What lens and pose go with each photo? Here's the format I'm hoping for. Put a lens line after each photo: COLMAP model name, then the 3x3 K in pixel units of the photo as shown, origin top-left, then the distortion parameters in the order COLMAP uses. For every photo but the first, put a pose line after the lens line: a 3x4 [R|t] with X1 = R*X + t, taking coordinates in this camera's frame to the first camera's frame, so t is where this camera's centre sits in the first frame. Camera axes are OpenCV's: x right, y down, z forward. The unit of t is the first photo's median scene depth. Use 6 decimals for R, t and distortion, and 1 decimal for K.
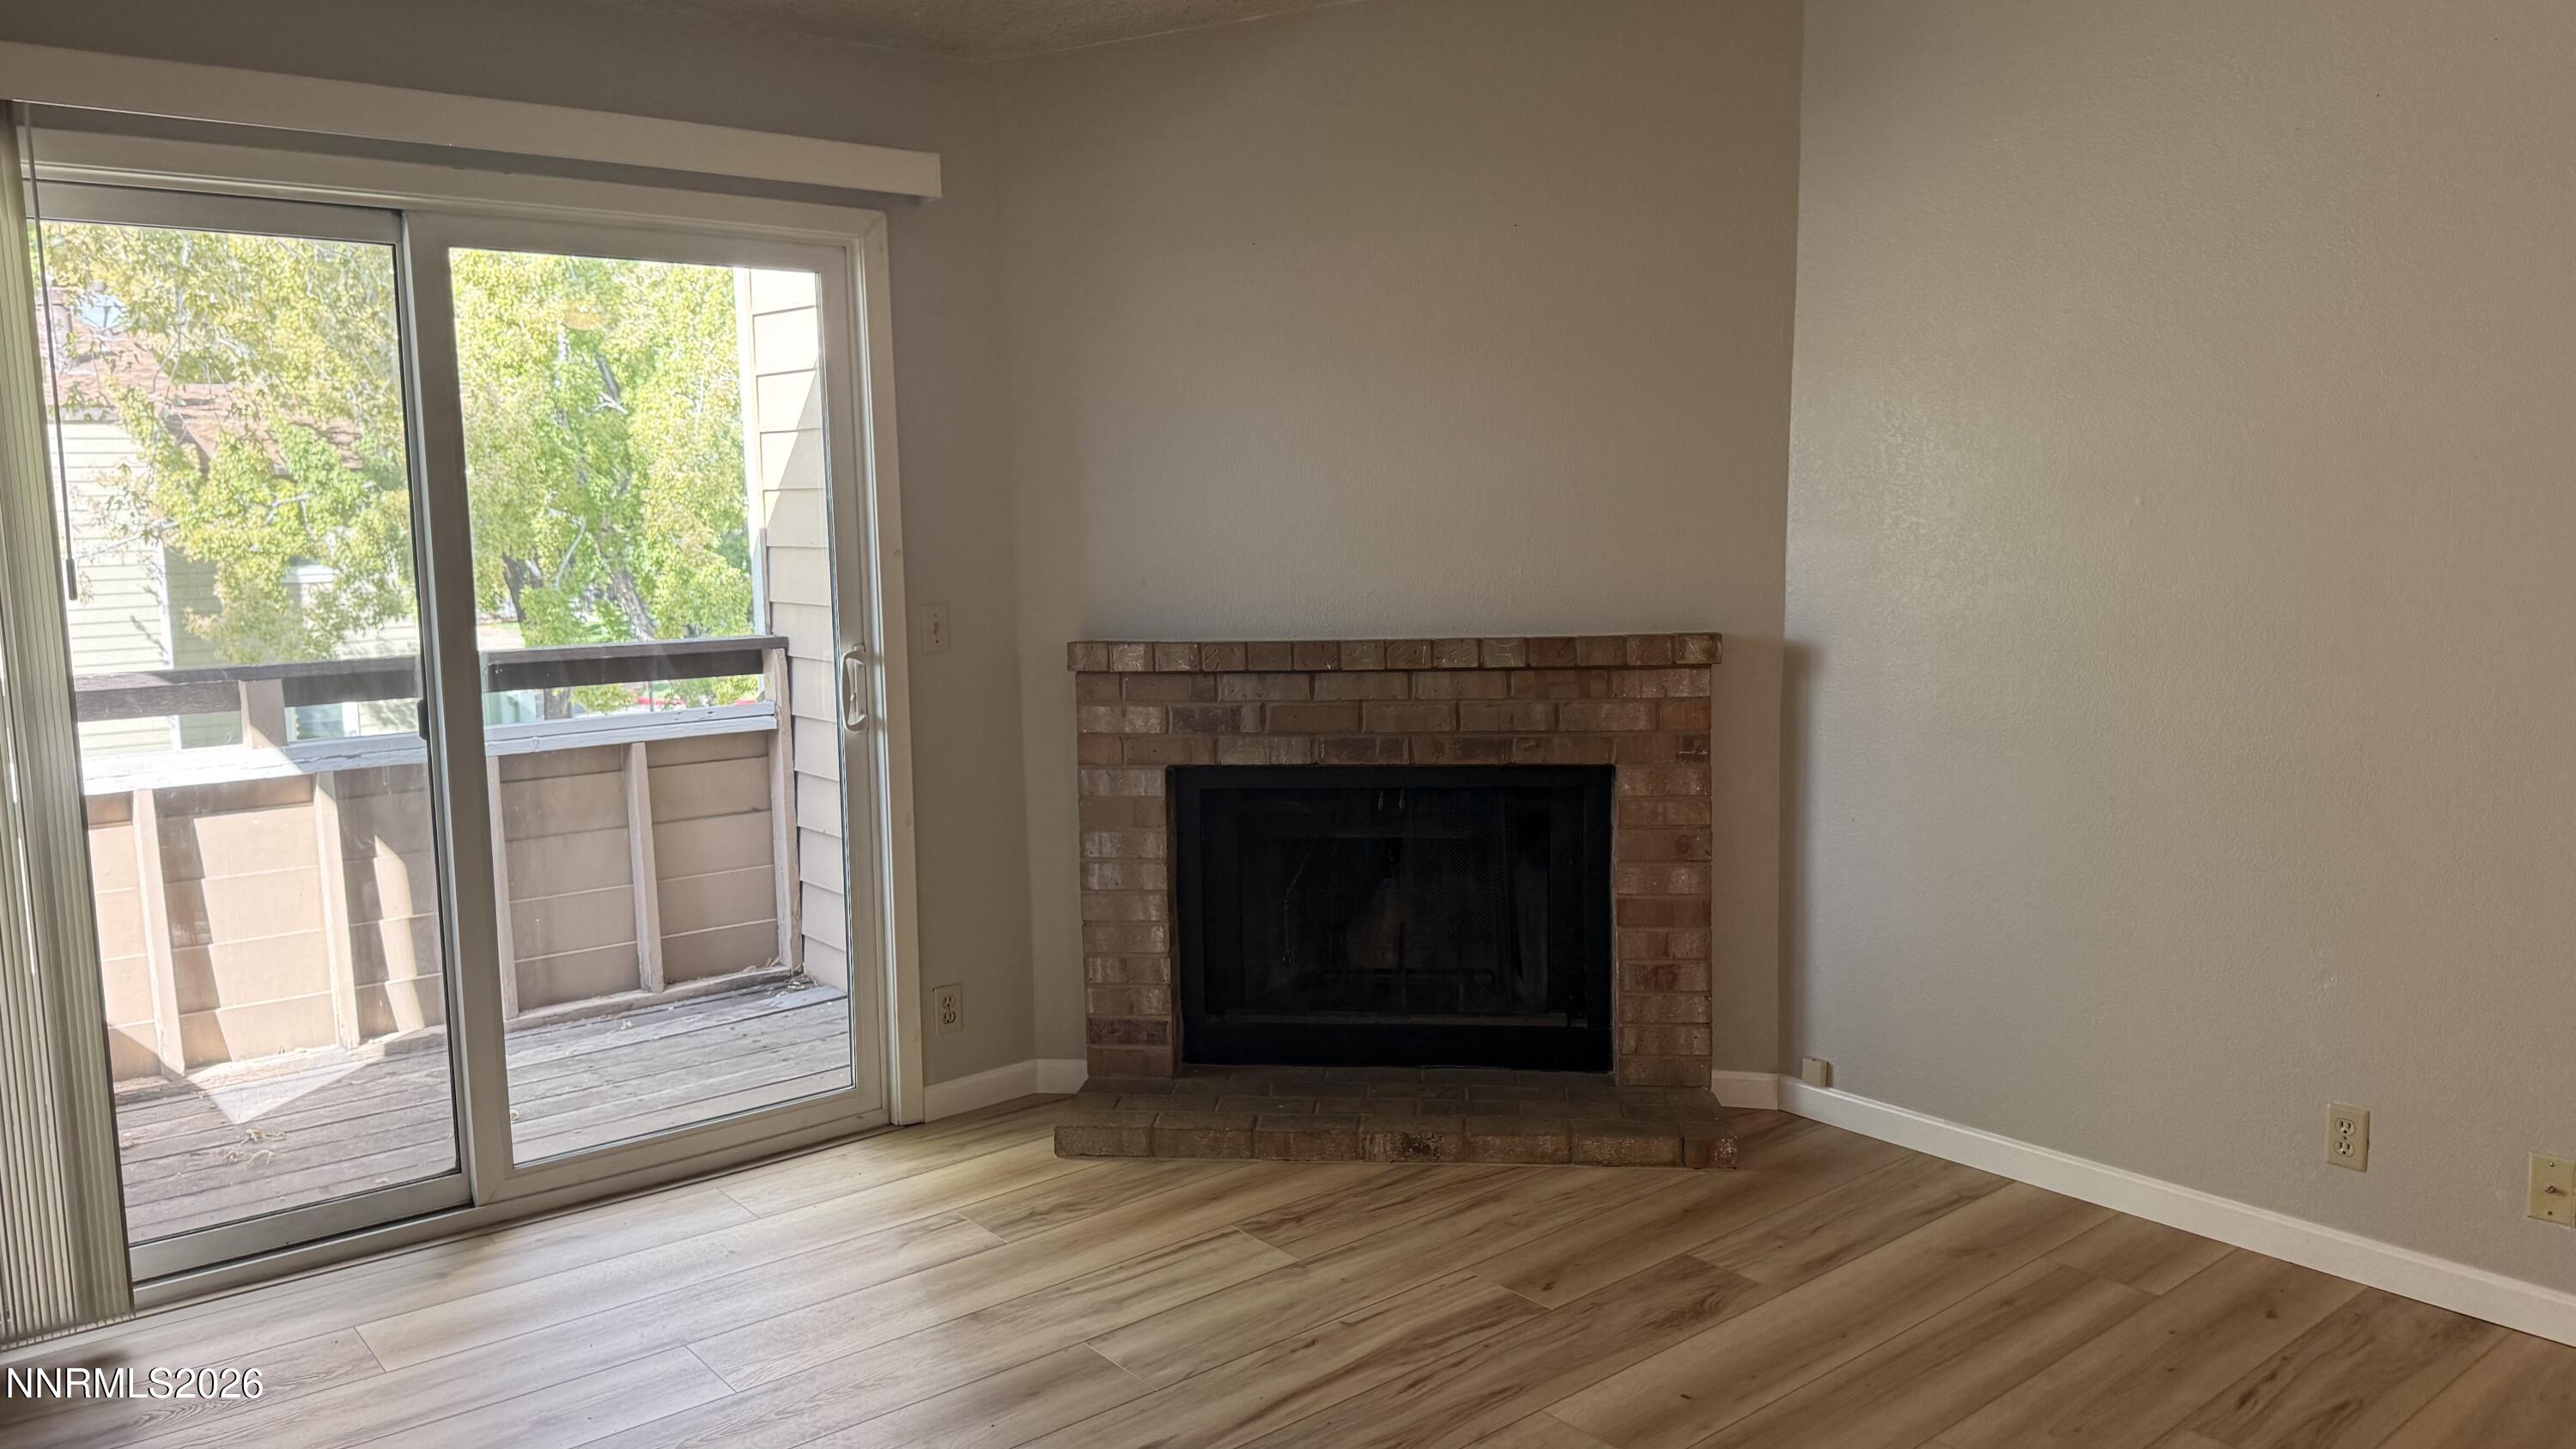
lens RADIAL K [[1828.3, 0, 1288.0], [0, 1828.3, 724.5], [0, 0, 1]] dist [0.073685, -0.095400]
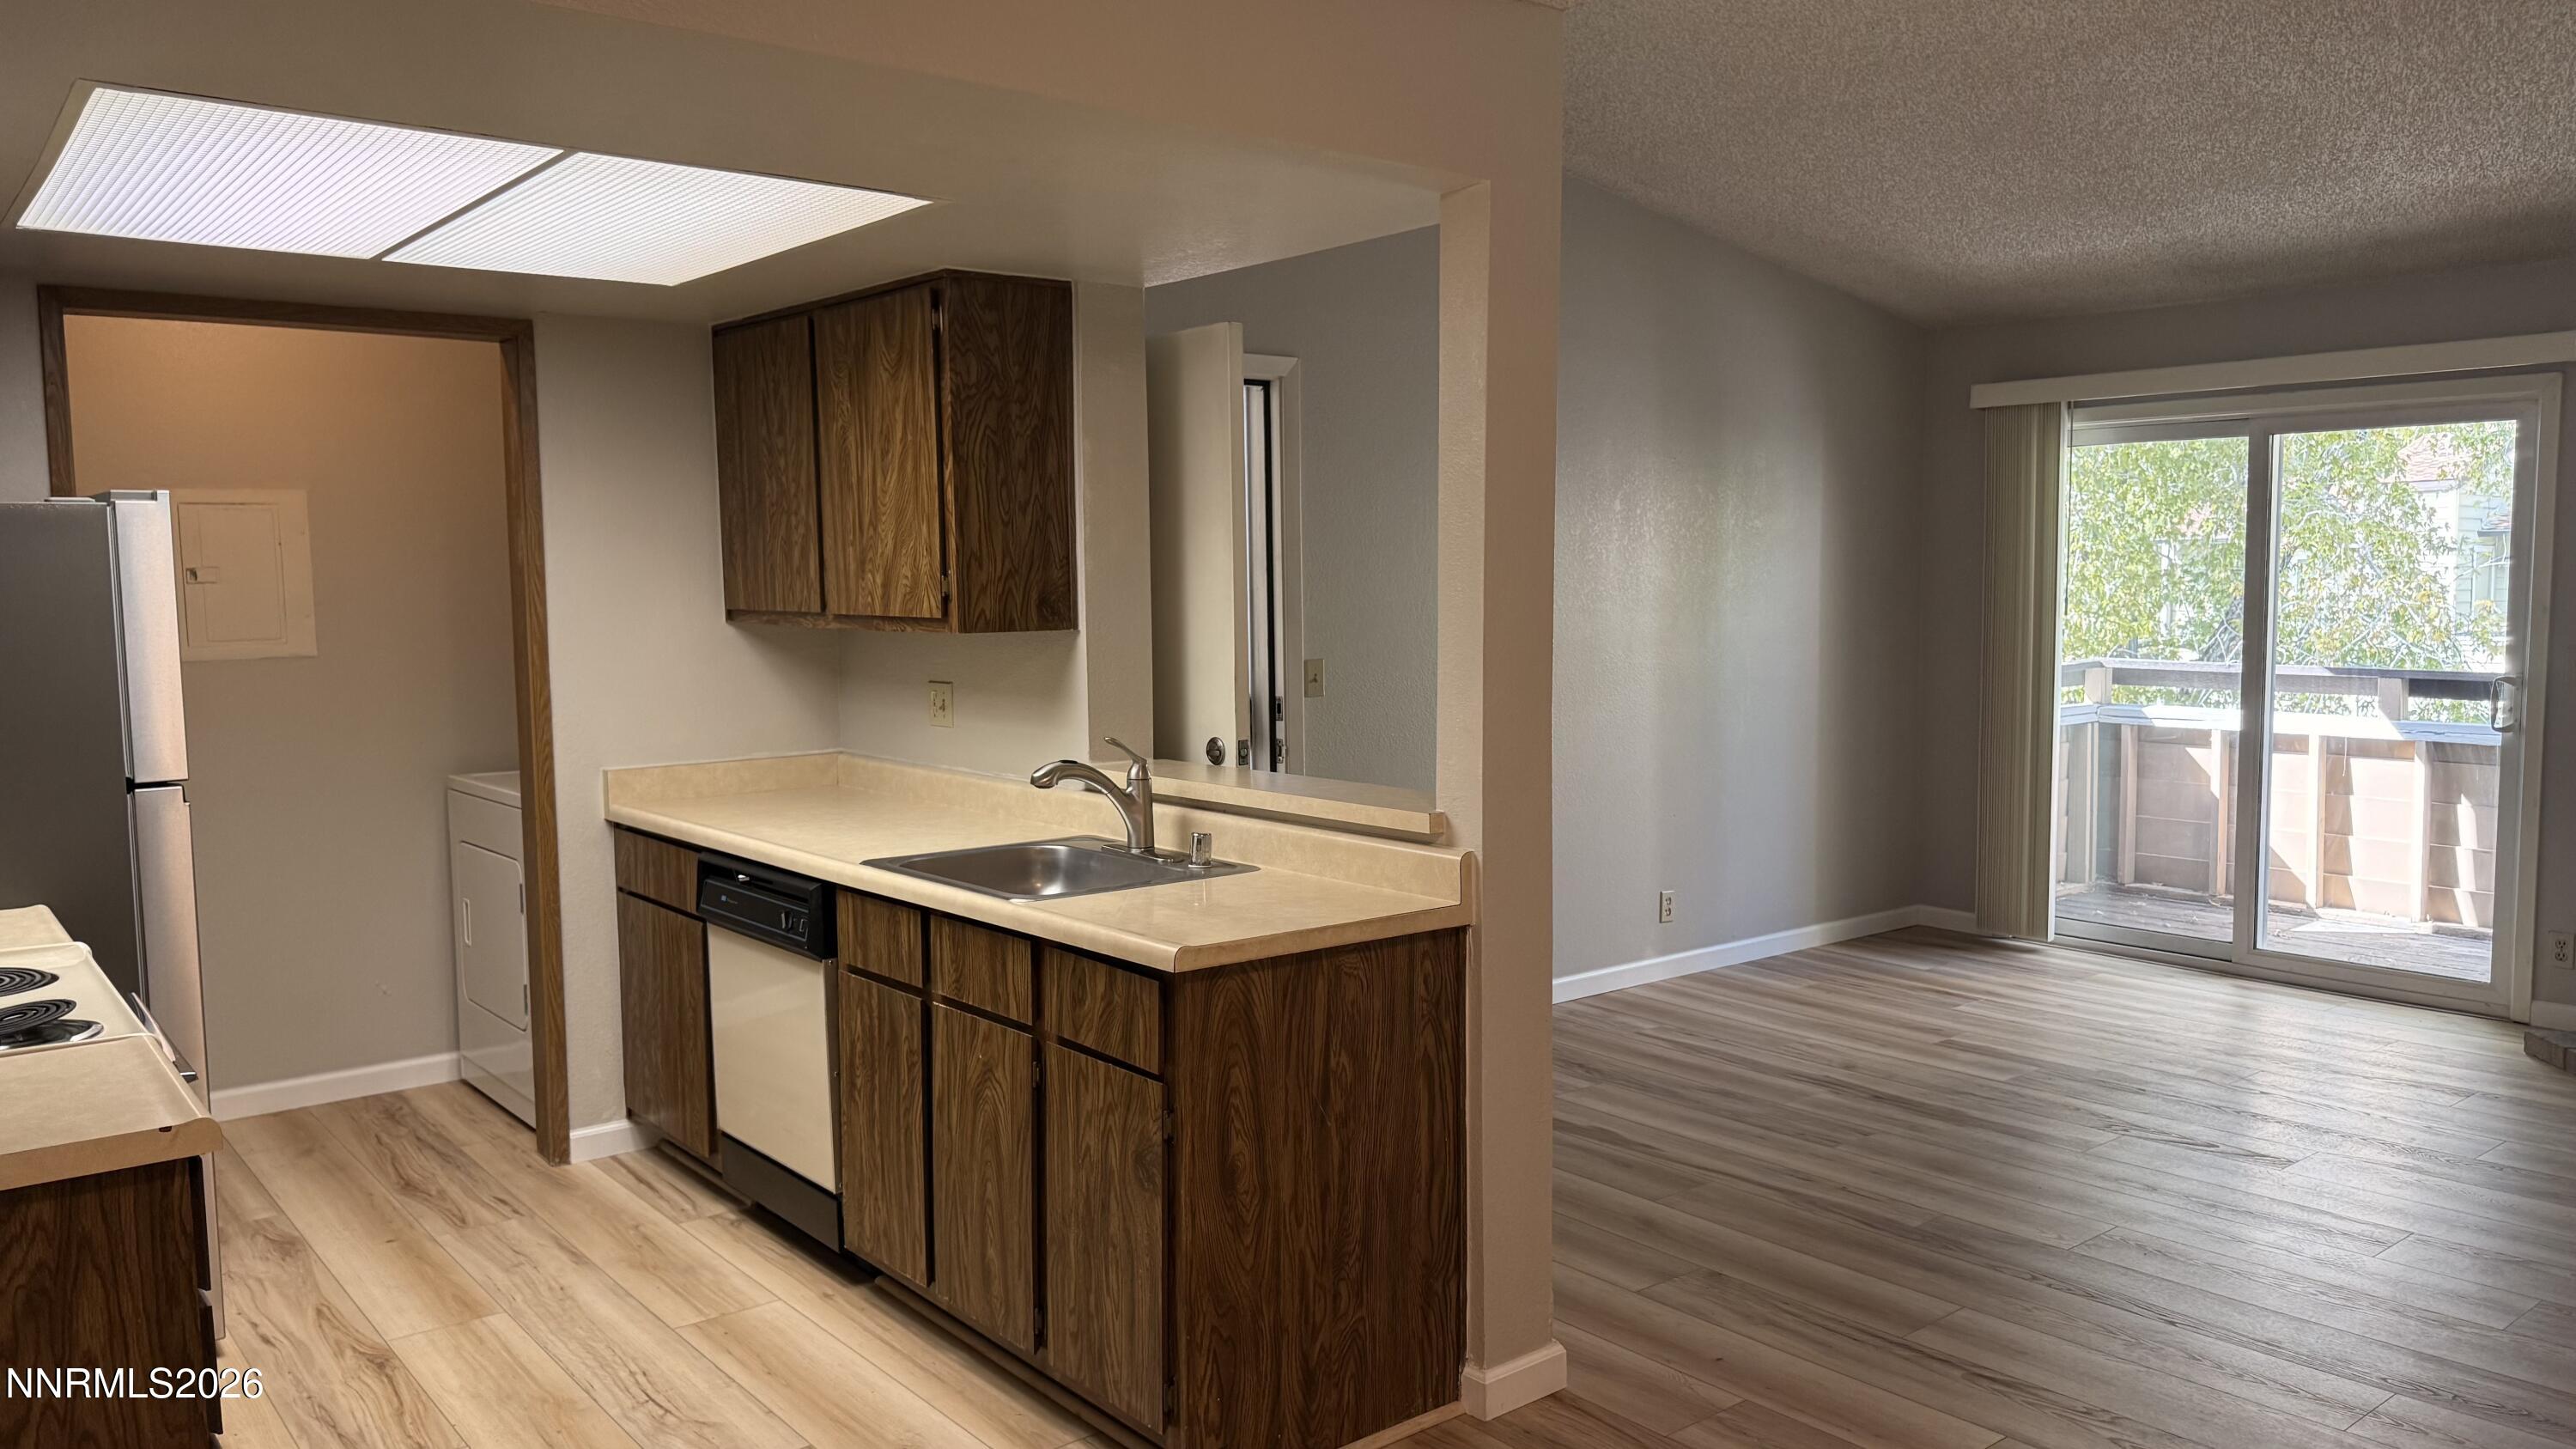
lens RADIAL K [[1828.3, 0, 1288.0], [0, 1828.3, 724.5], [0, 0, 1]] dist [0.073685, -0.095400]
pose [[-0.005473, 0.094393, -0.995520, 1.071141], [-0.115774, 0.988781, 0.094390, -0.025982], [0.993261, 0.115772, 0.005517, 0.042679]]
